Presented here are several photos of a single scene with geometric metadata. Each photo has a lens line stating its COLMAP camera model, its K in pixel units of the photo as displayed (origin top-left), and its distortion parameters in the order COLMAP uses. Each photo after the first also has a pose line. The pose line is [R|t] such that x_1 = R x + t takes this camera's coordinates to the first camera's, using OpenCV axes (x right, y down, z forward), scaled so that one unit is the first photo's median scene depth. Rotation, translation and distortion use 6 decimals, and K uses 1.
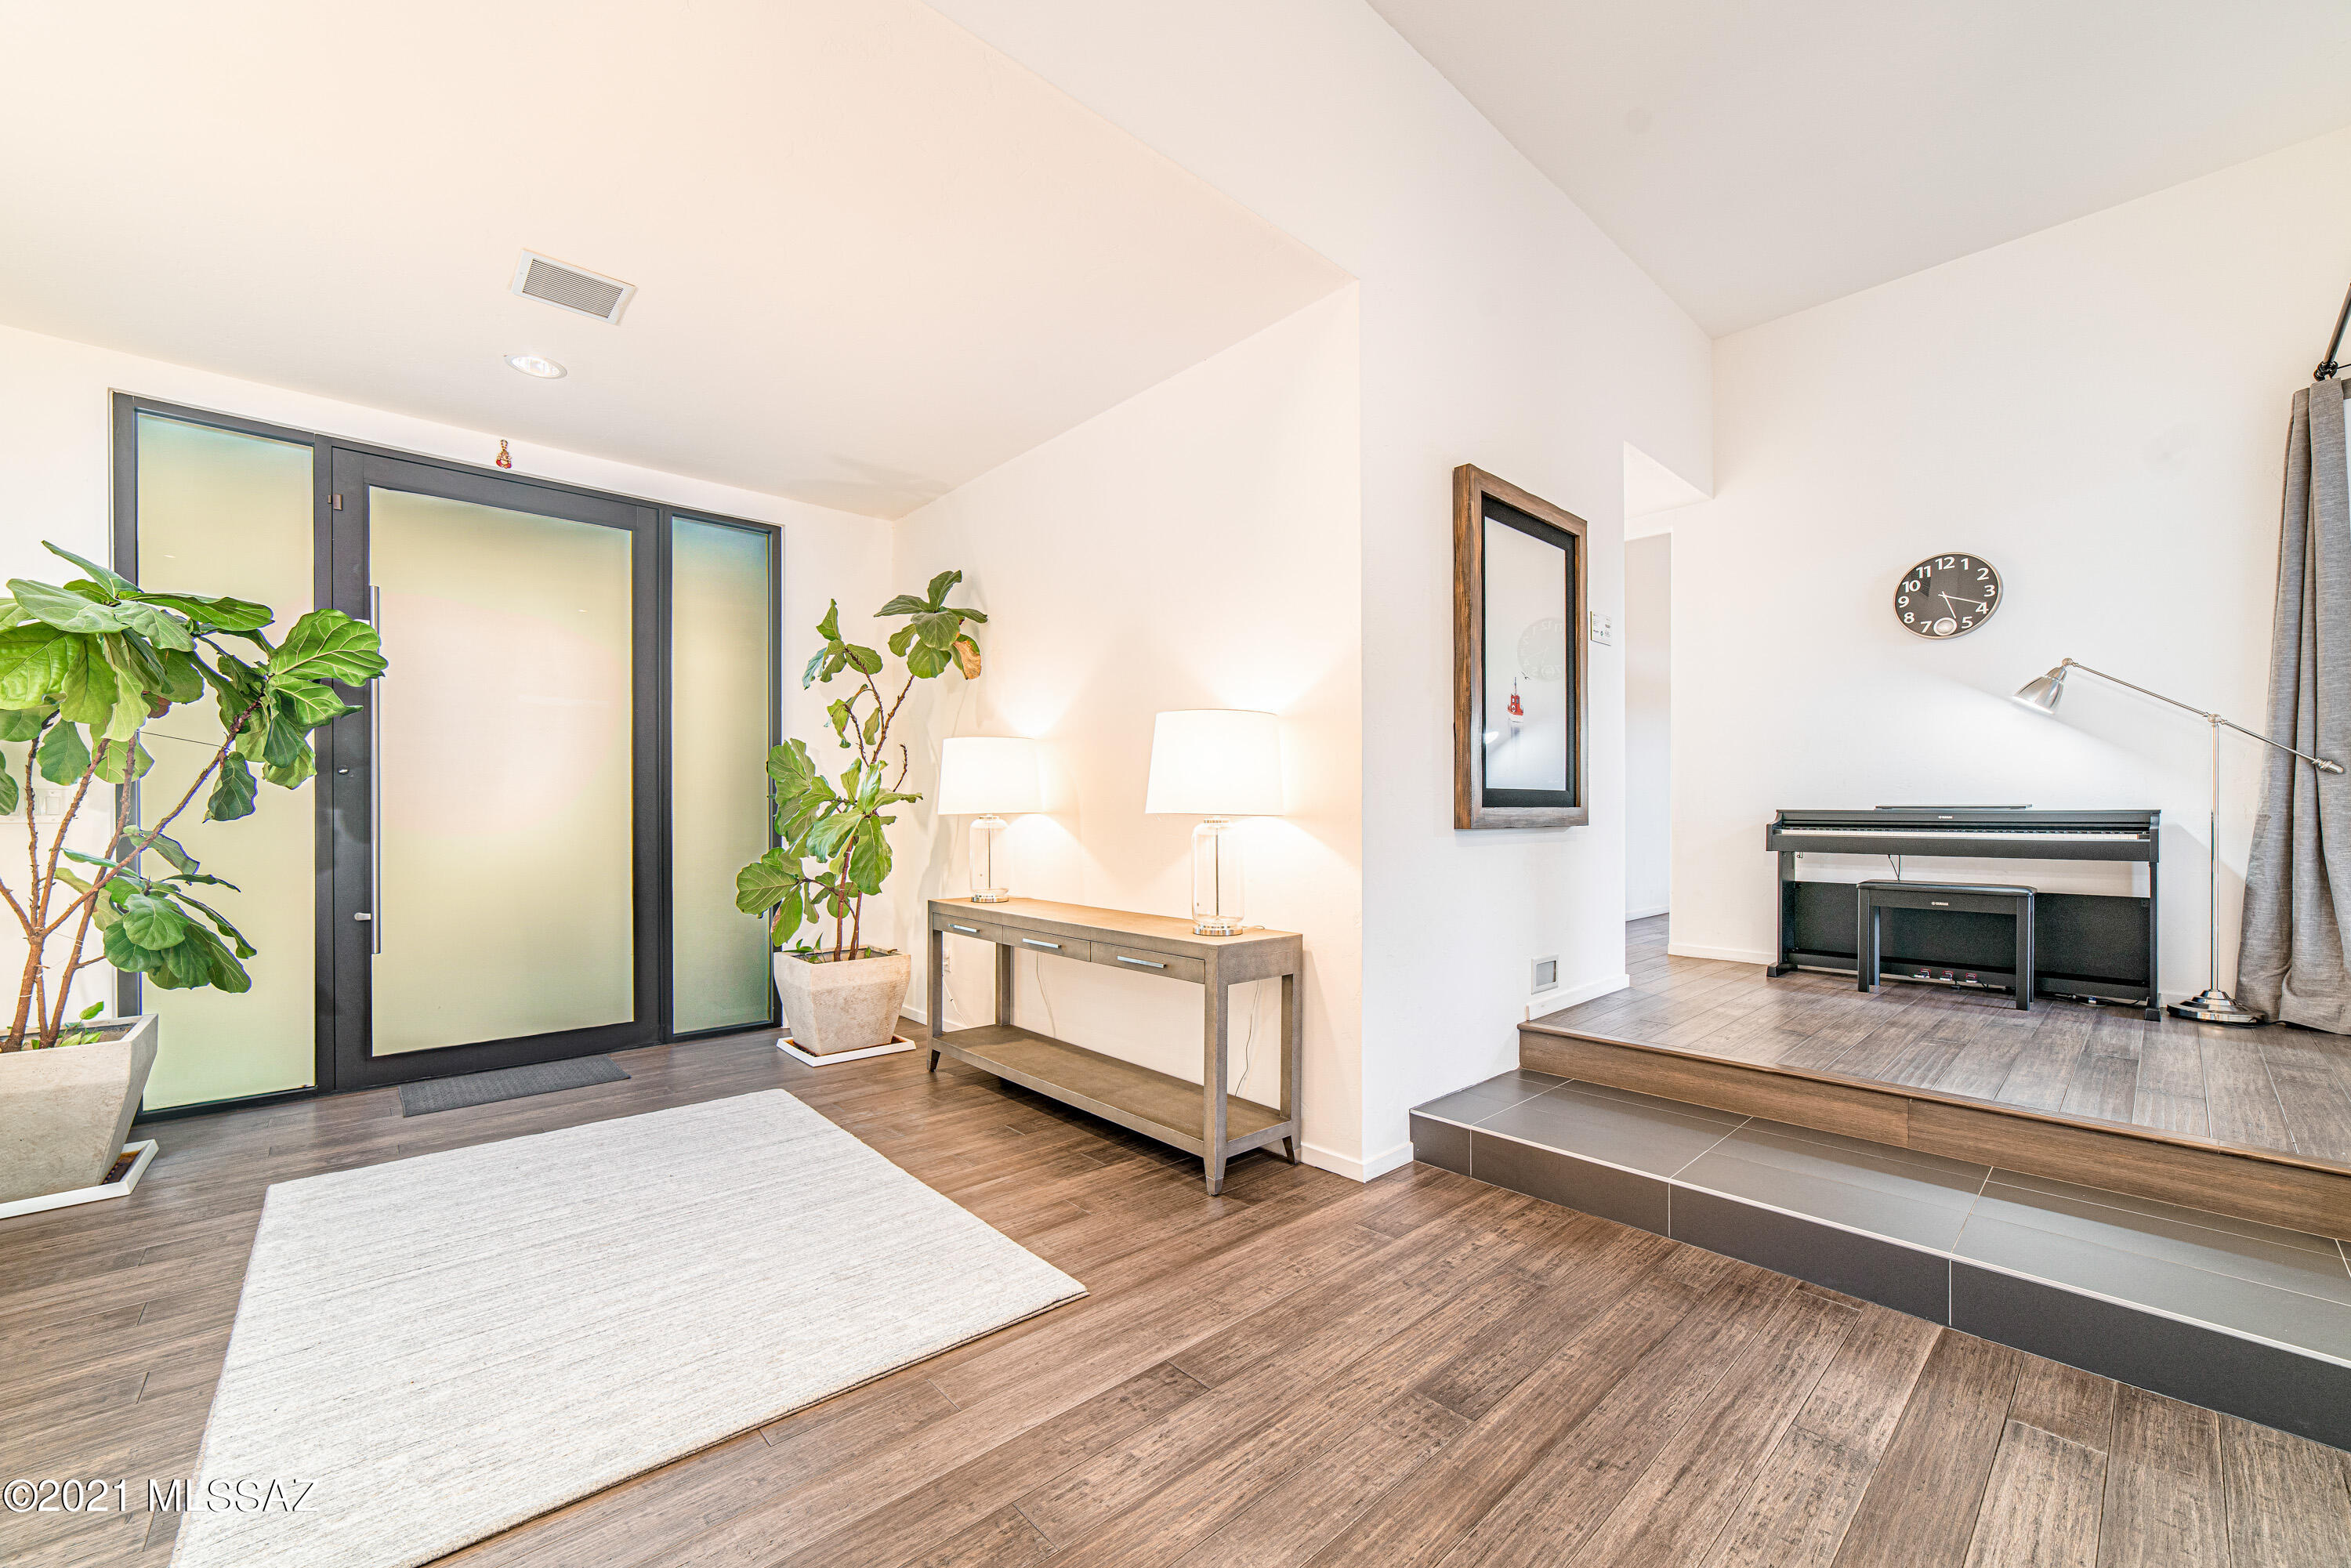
lens RADIAL K [[933.2, 0, 1172.8], [0, 933.2, 810.1], [0, 0, 1]] dist [-0.017997, 0.006063]
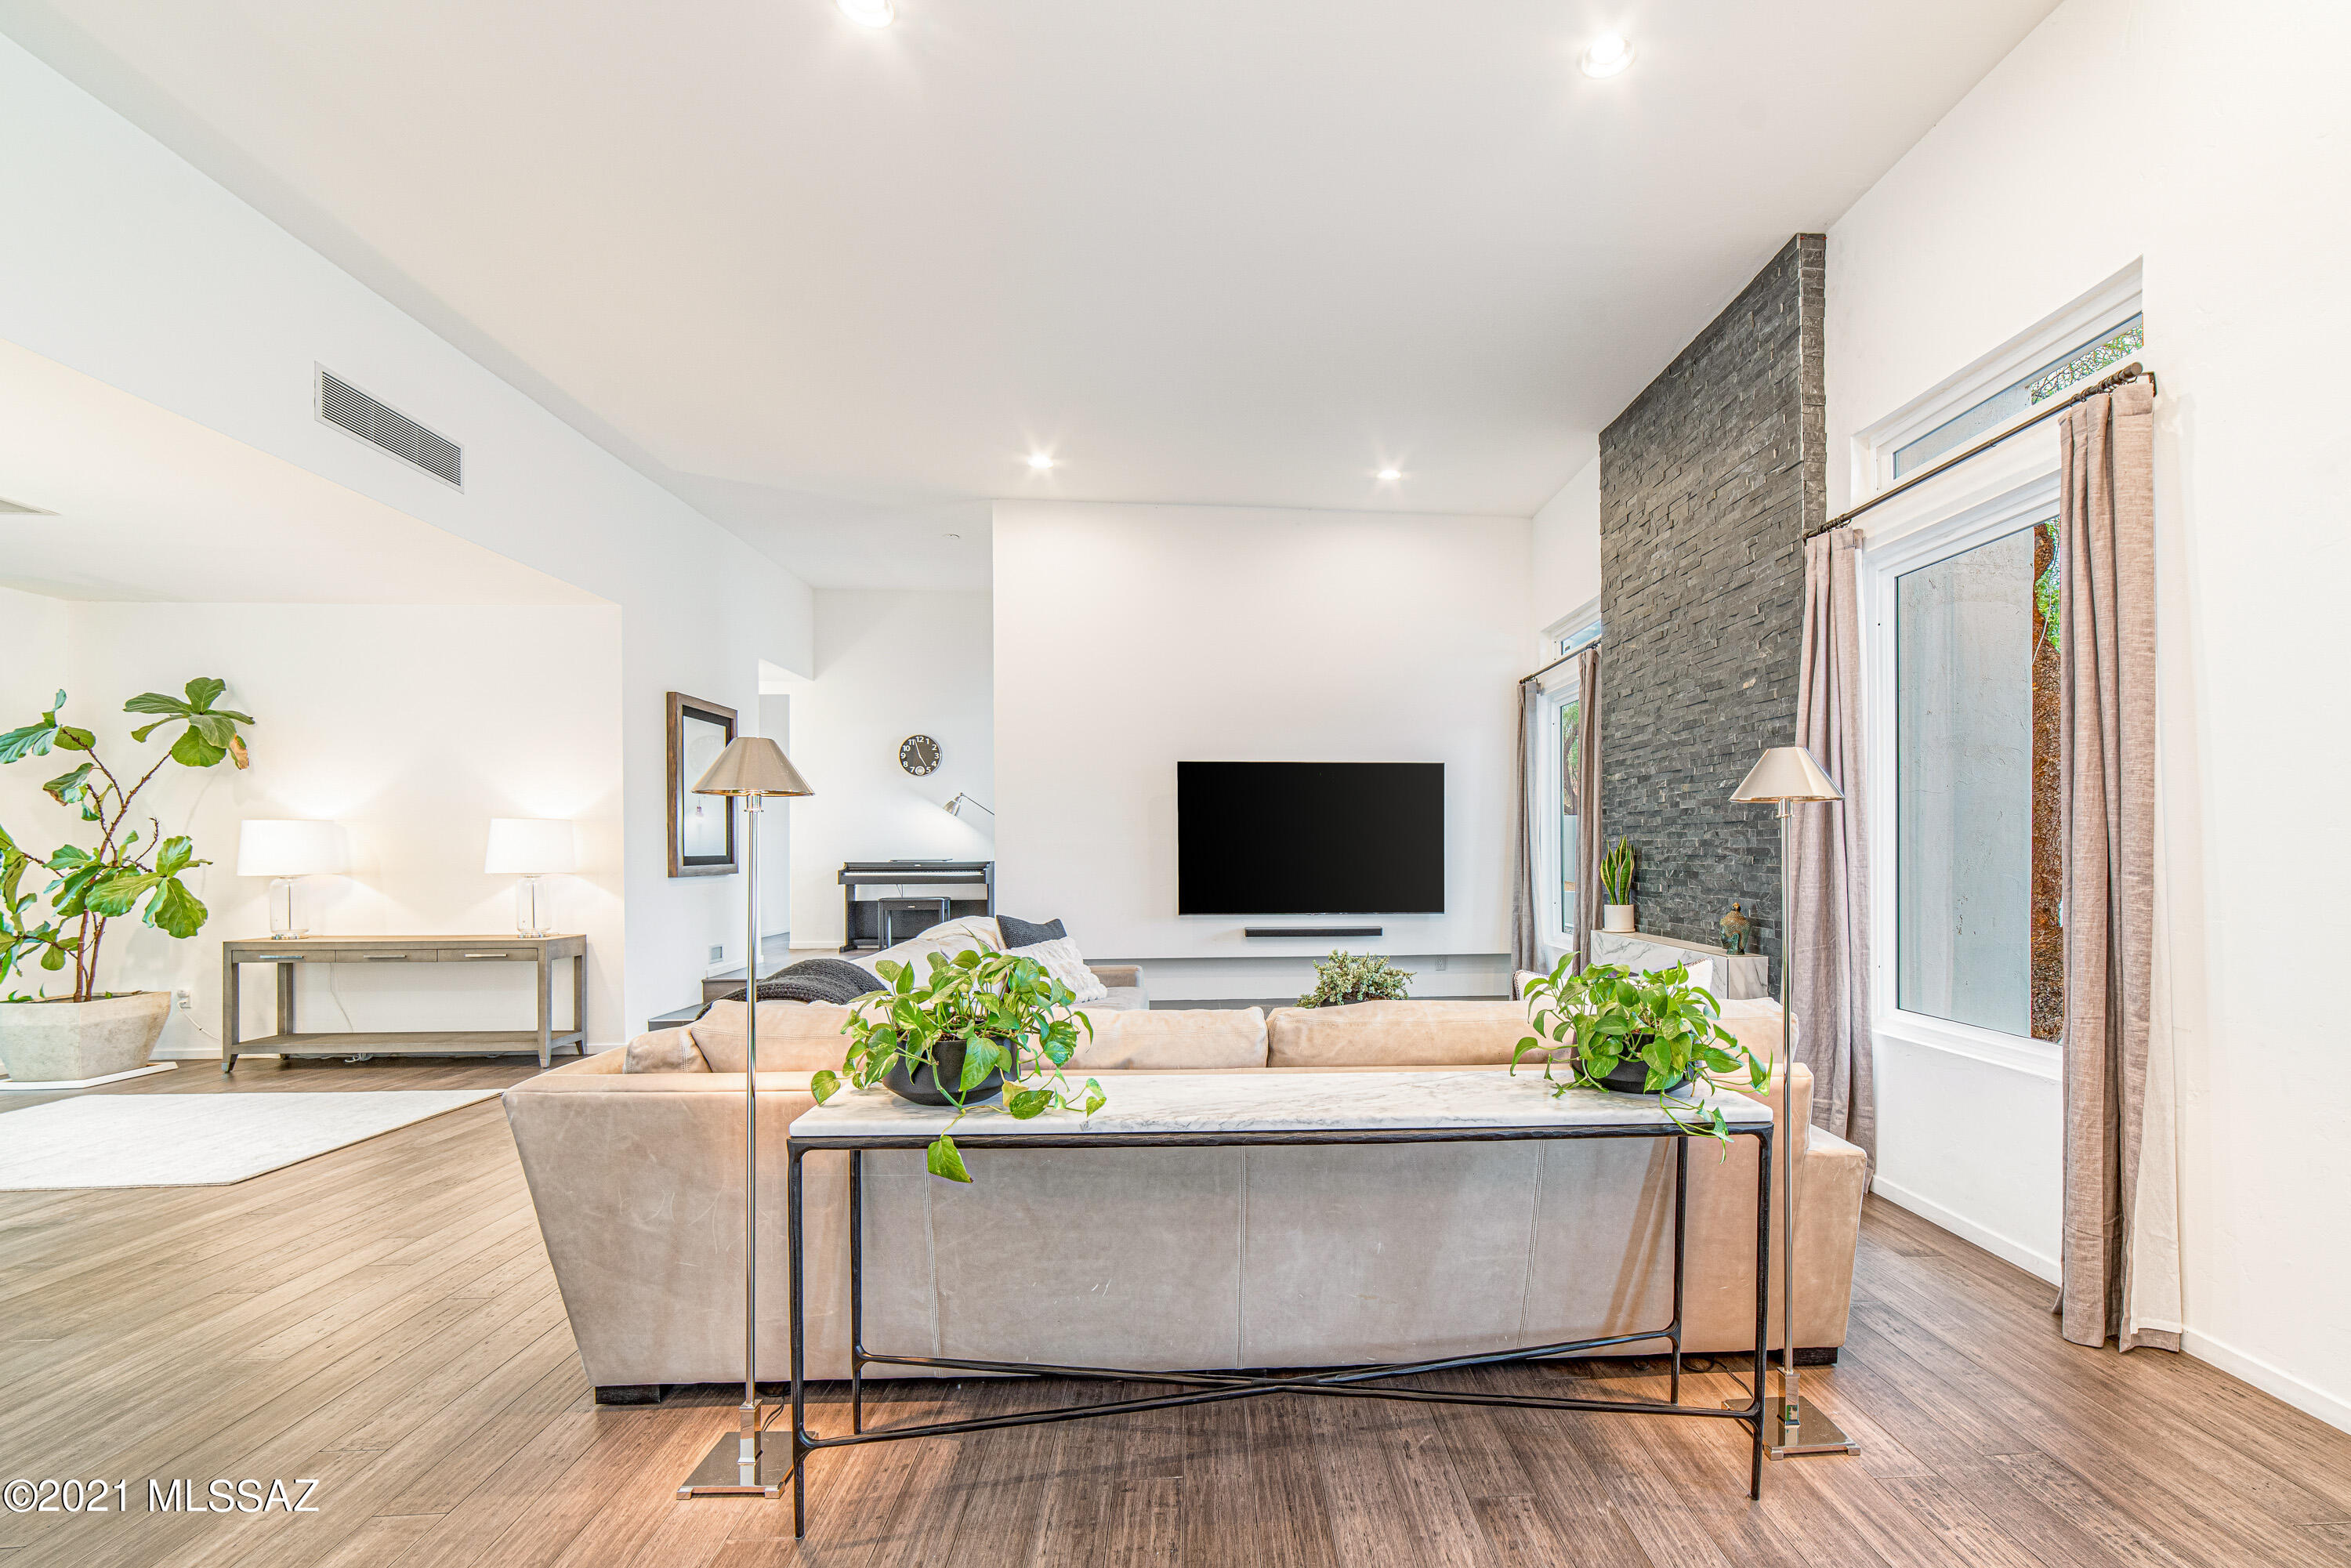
lens RADIAL K [[999.2, 0, 1263.3], [0, 999.2, 855.2], [0, 0, 1]] dist [-0.014230, 0.000652]
pose [[0.616349, -0.008297, 0.787429, -0.484182], [0.002651, 0.999961, 0.008461, -0.034583], [-0.787468, -0.003128, 0.616347, -1.075703]]
